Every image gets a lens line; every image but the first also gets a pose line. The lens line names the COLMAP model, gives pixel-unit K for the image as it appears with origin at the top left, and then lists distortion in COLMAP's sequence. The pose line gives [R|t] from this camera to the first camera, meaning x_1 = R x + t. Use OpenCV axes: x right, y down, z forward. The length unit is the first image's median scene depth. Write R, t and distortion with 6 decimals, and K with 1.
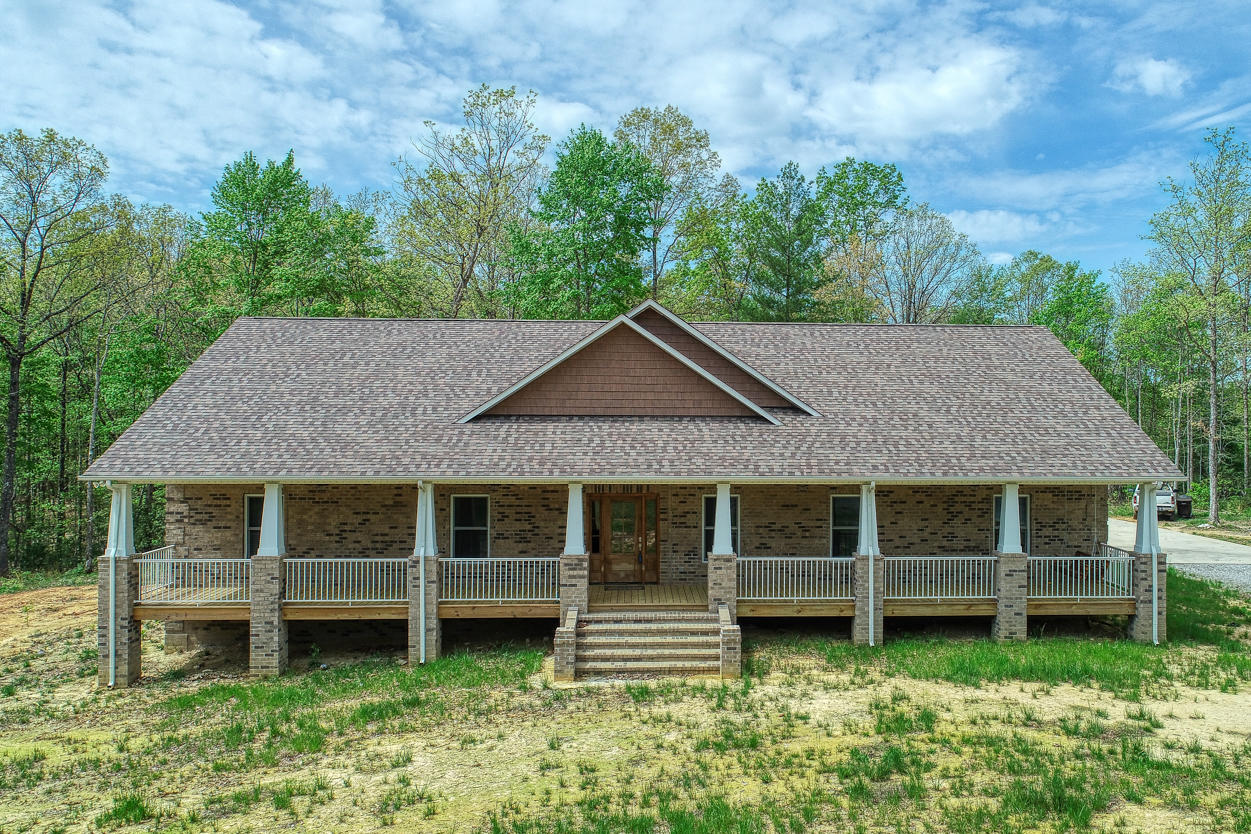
lens RADIAL K [[1035.8, 0, 704.3], [0, 1035.8, 420.5], [0, 0, 1]] dist [0.000023, 0.000756]
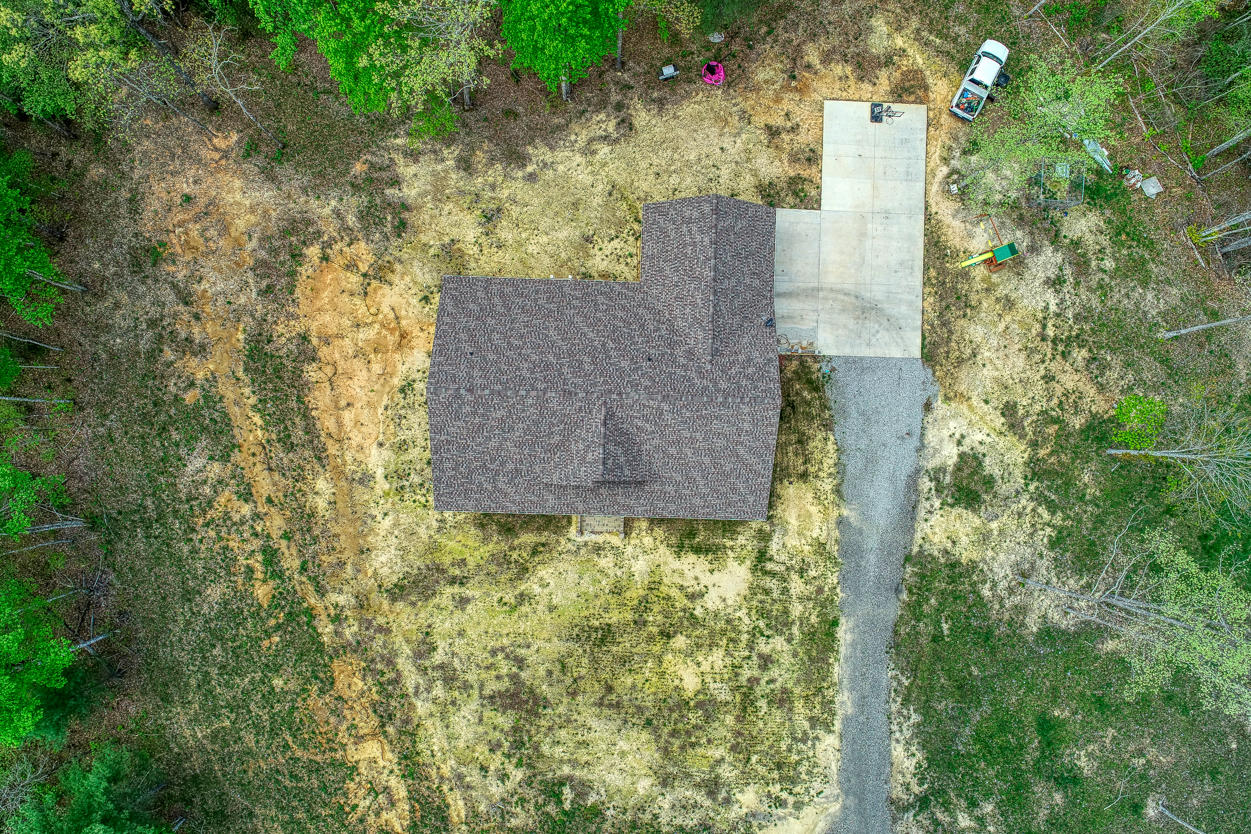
lens RADIAL K [[828.3, 0, 624.3], [0, 828.3, 416.9], [0, 0, 1]] dist [0.003162, -0.001830]
pose [[0.996356, 0.085285, 0.001315, -0.005654], [-0.003618, 0.026851, 0.999633, -2.544015], [0.085218, -0.995995, 0.027062, 1.216005]]
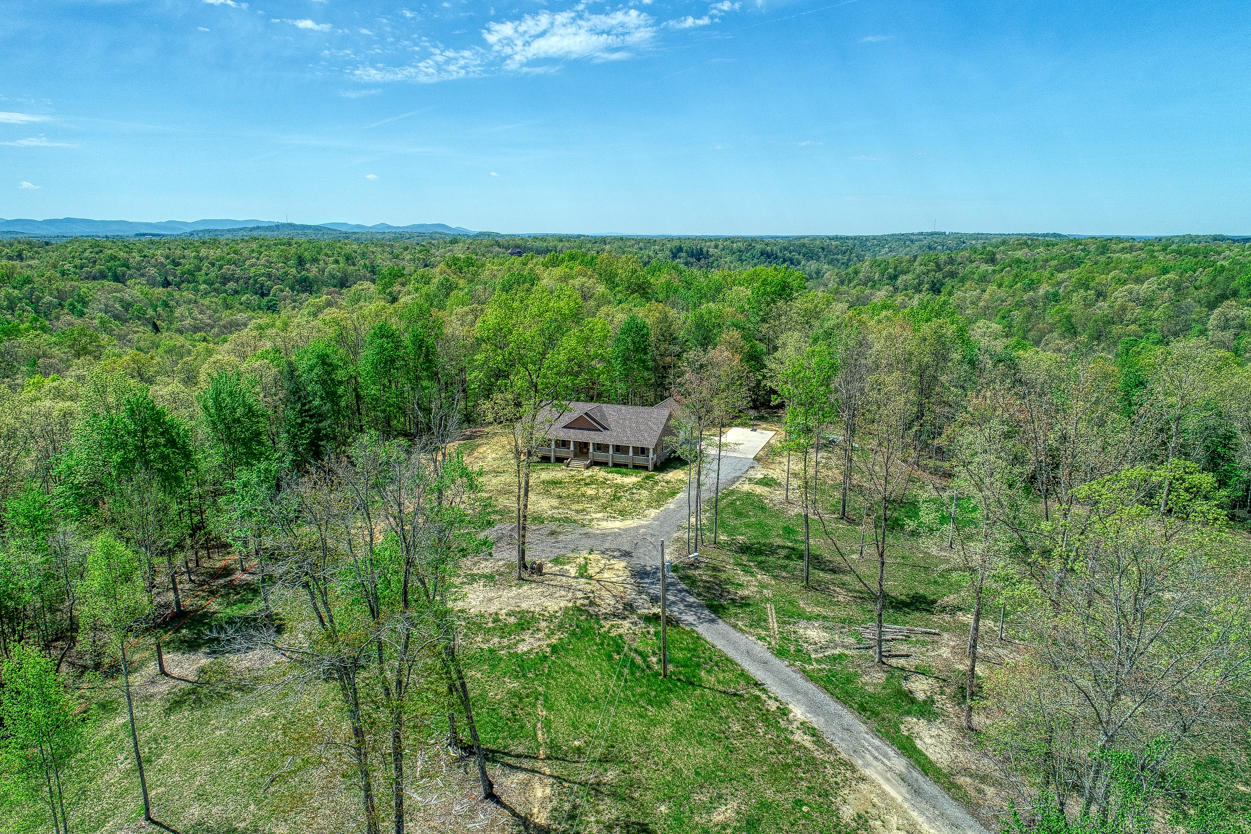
lens RADIAL K [[828.3, 0, 623.6], [0, 828.3, 417.1], [0, 0, 1]] dist [0.003162, -0.001830]
pose [[0.914075, 0.075818, -0.398396, 2.411903], [0.010760, 0.977489, 0.210713, -1.265166], [0.405403, -0.196894, 0.892682, -3.820744]]
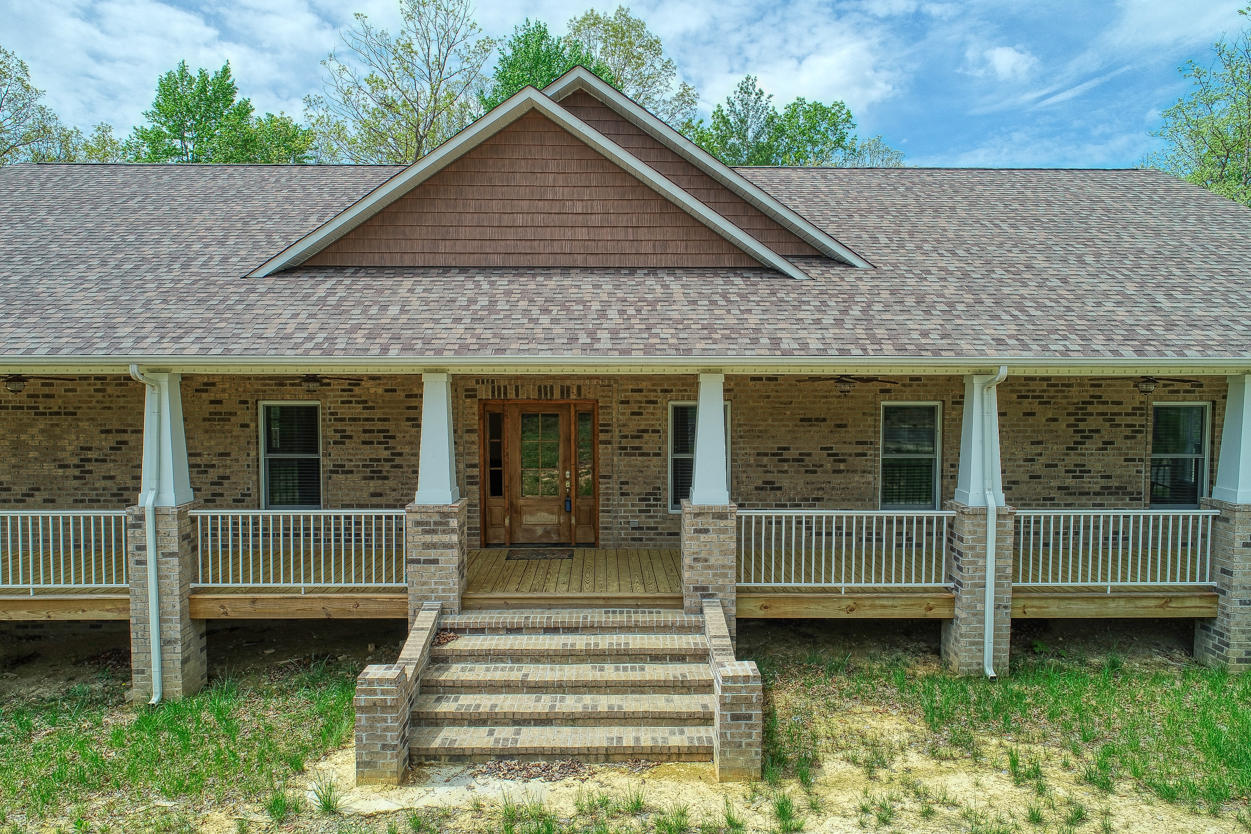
lens RADIAL K [[828.3, 0, 617.7], [0, 828.3, 426.7], [0, 0, 1]] dist [0.003162, -0.001830]
pose [[0.999031, -0.000156, -0.044021, -0.011158], [0.003015, 0.997889, 0.064870, 0.060913], [0.043918, -0.064940, 0.996922, 0.572396]]
